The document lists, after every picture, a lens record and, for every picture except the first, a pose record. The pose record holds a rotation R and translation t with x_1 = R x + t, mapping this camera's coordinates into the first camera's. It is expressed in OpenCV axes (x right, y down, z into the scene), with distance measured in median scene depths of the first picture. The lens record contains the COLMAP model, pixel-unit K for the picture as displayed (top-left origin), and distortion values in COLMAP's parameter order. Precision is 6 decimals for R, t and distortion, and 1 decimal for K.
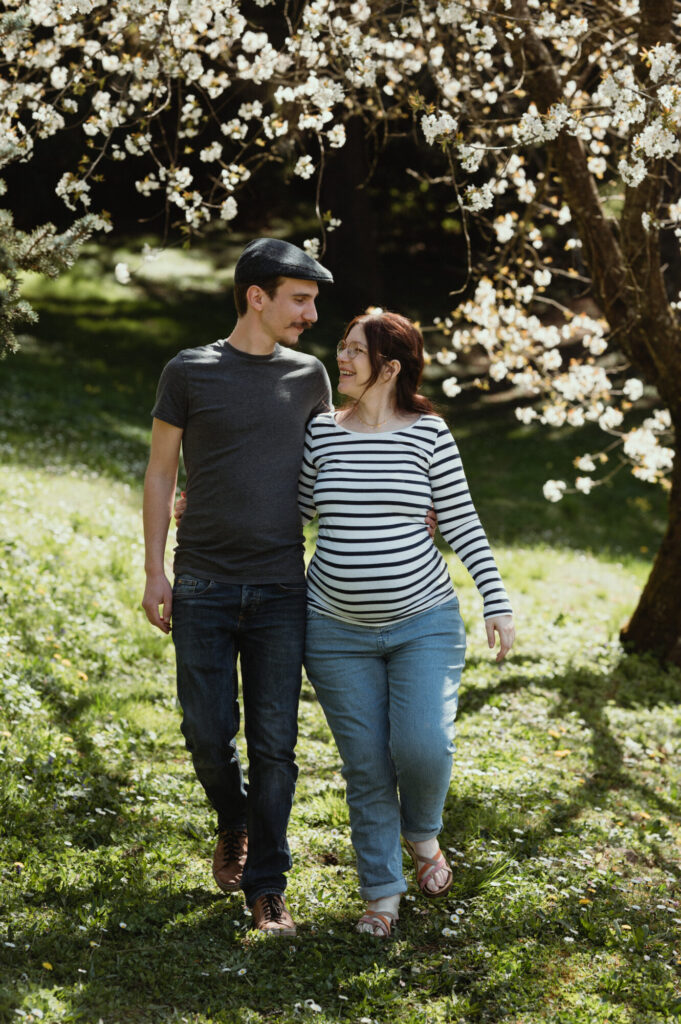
lens RADIAL K [[2515.4, 0, 339.3], [0, 2515.4, 510.7], [0, 0, 1]] dist [0.086385, 0.000000]
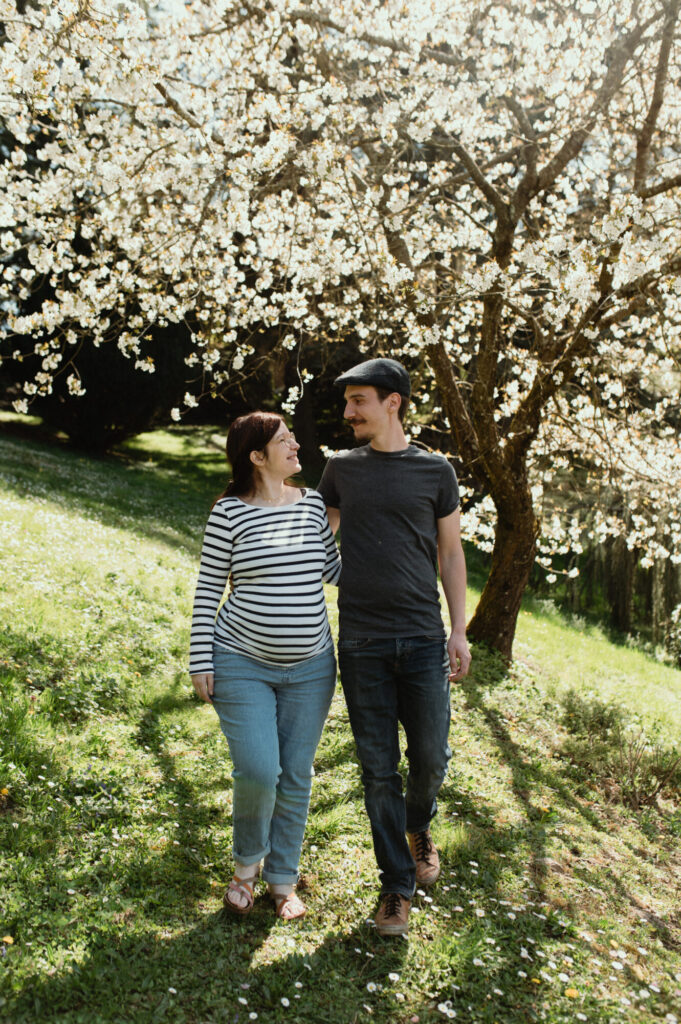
lens RADIAL K [[988.4, 0, 342.0], [0, 988.4, 517.5], [0, 0, 1]] dist [-0.017227, 0.000000]
pose [[0.998837, 0.010619, 0.047041, -0.008784], [-0.009468, 0.999652, -0.024641, -0.014316], [-0.047286, 0.024167, 0.998589, 0.387495]]
